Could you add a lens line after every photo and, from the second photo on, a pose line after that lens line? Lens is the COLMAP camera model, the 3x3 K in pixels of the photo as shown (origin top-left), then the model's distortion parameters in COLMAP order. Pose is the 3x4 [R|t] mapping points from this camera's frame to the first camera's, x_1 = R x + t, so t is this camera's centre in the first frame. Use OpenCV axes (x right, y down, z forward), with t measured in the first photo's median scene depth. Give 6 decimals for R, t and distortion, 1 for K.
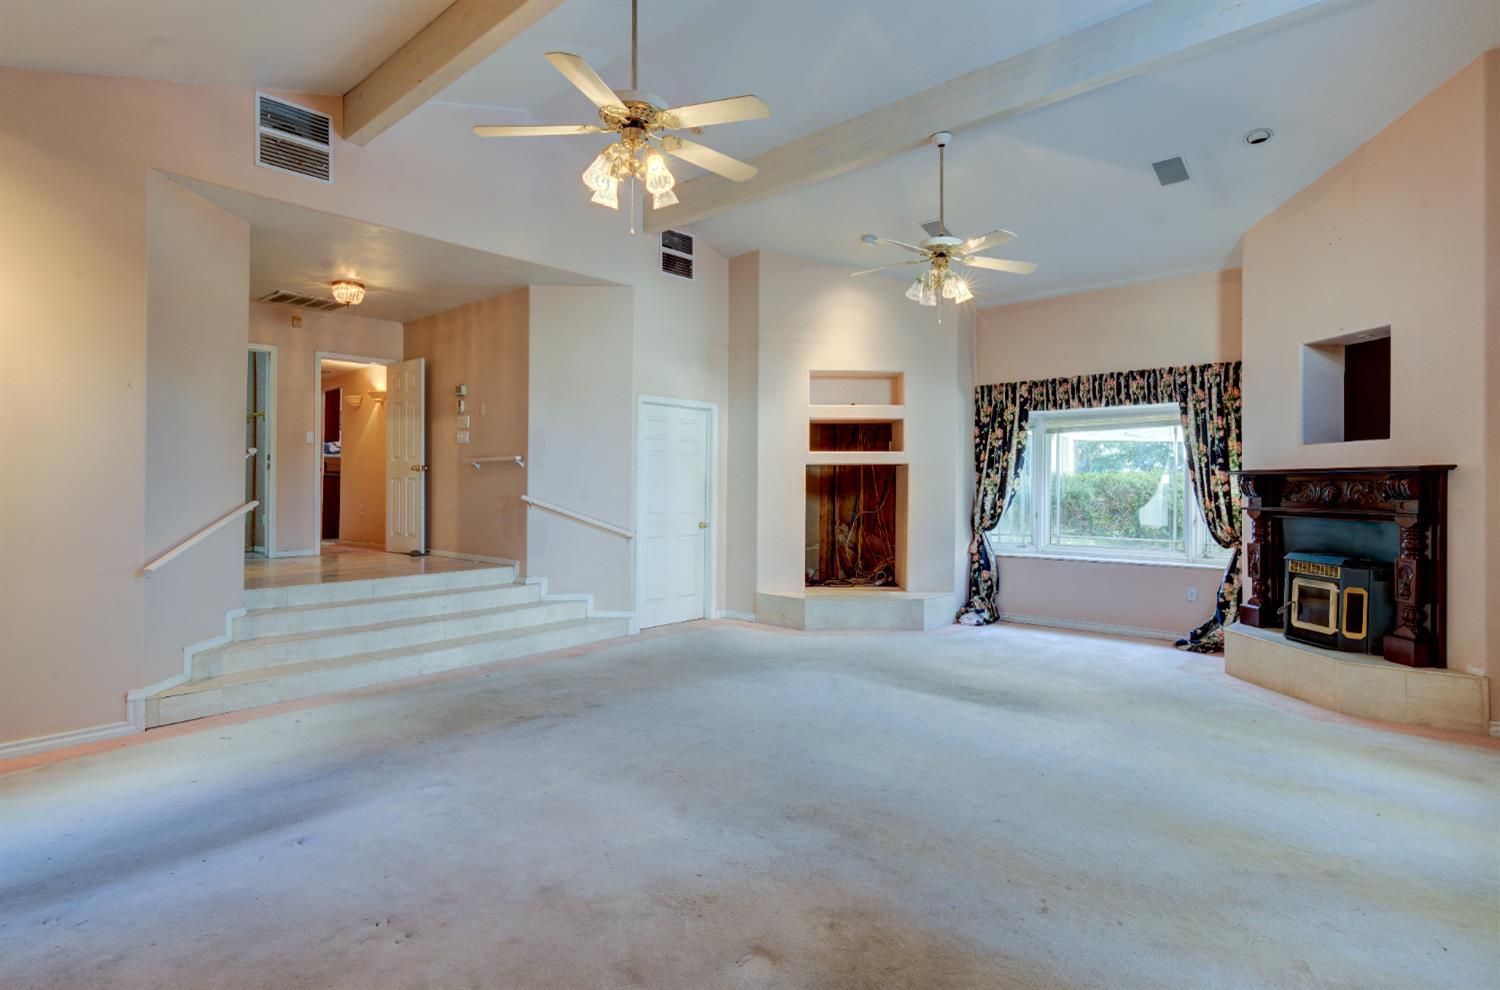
lens RADIAL K [[778.4, 0, 752.4], [0, 778.4, 485.0], [0, 0, 1]] dist [-0.005307, 0.000198]
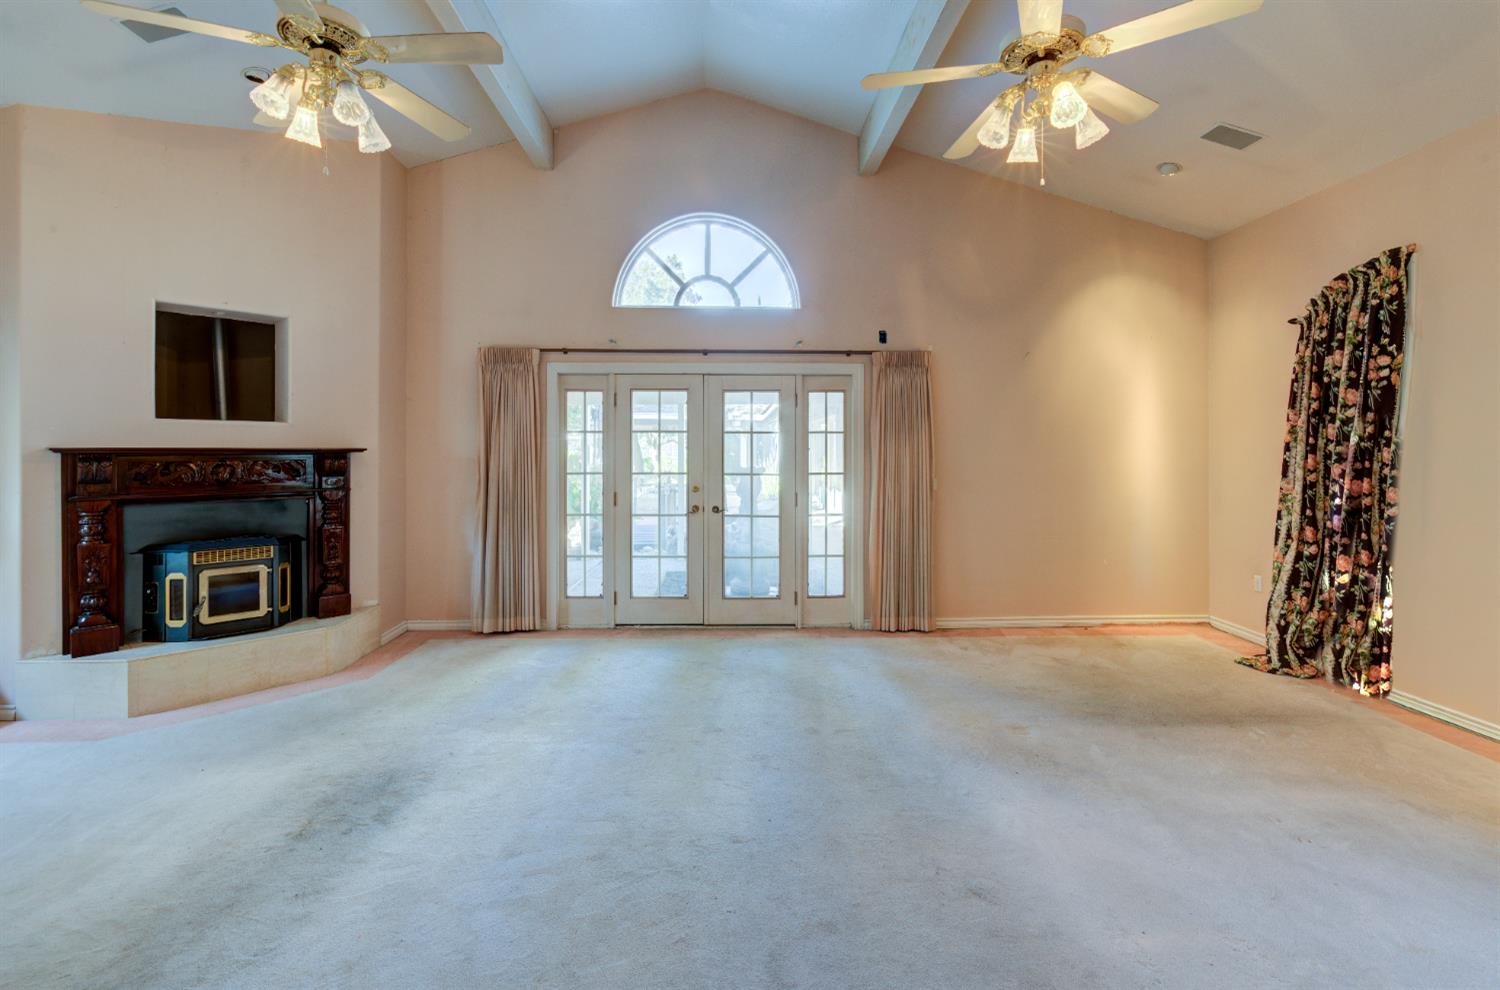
lens RADIAL K [[701.3, 0, 737.4], [0, 701.3, 468.4], [0, 0, 1]] dist [-0.004276, 0.002689]
pose [[-0.678826, -0.015262, 0.734141, -0.222509], [0.001374, 0.999756, 0.022054, -0.010203], [-0.734298, 0.015980, -0.678639, 0.801443]]
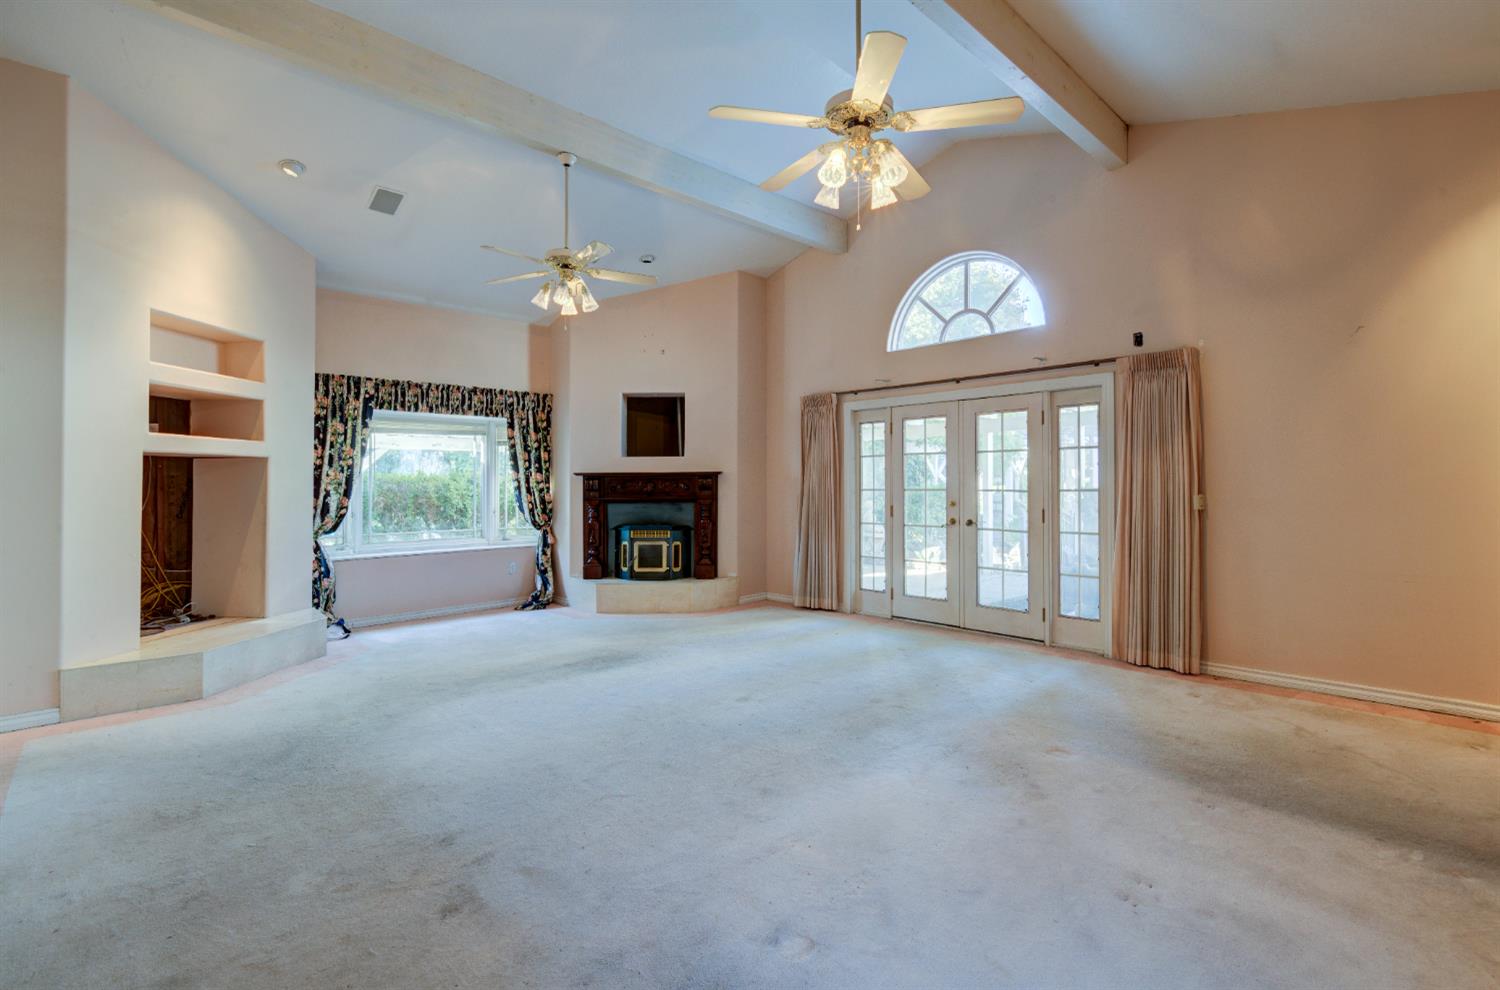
lens RADIAL K [[667.5, 0, 746.2], [0, 667.5, 487.4], [0, 0, 1]] dist [-0.002894, 0.001957]
pose [[0.086585, -0.002501, 0.996241, -0.467547], [0.006895, 0.999974, 0.001911, 0.006524], [-0.996221, 0.006704, 0.086600, 0.481728]]
